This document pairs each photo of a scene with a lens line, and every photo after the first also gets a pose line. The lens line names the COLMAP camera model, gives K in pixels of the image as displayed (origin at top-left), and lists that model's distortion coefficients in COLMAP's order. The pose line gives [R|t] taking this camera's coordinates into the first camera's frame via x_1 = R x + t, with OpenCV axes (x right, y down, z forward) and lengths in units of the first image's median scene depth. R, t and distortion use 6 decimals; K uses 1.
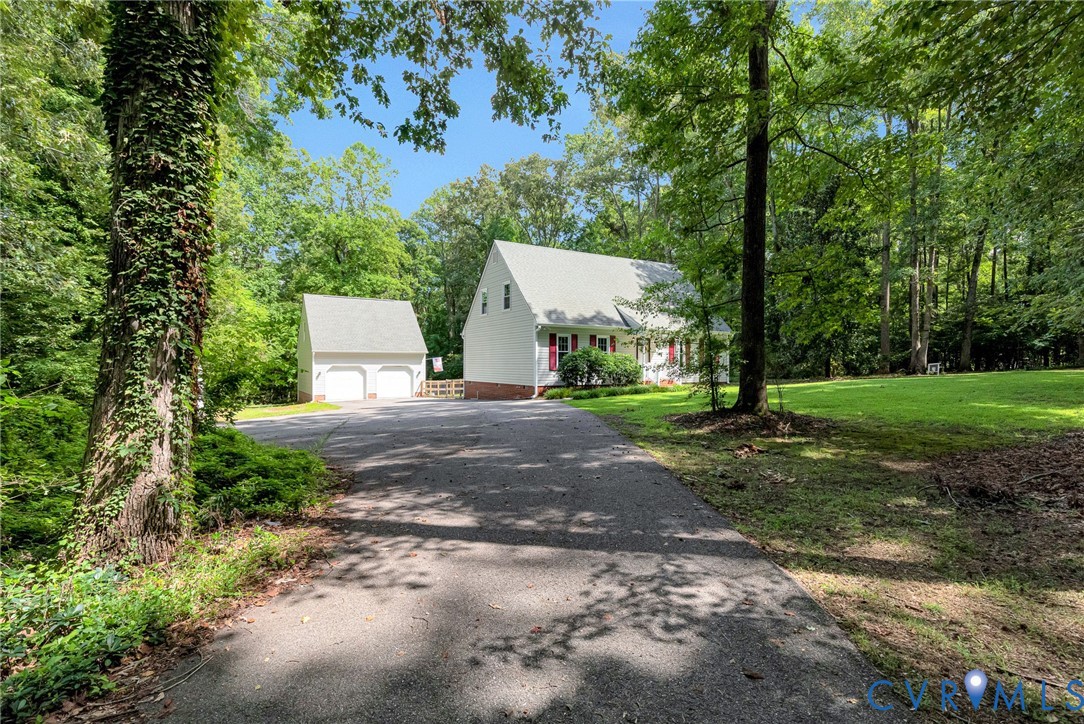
lens RADIAL K [[505.2, 0, 533.0], [0, 505.2, 367.3], [0, 0, 1]] dist [0.007967, -0.000028]
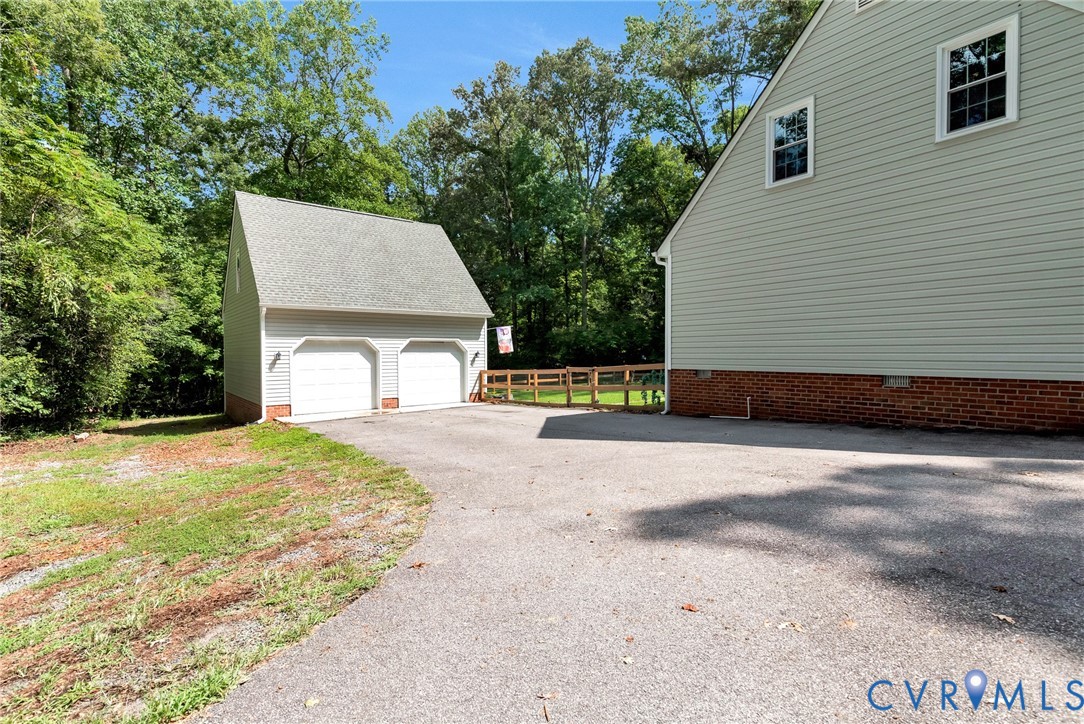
lens RADIAL K [[499.0, 0, 542.0], [0, 499.0, 362.0], [0, 0, 1]] dist [0.008776, 0.000059]
pose [[0.991146, -0.010210, 0.132380, -0.224743], [0.008138, 0.999836, 0.016182, 0.009985], [-0.132523, -0.014962, 0.991067, 0.480612]]
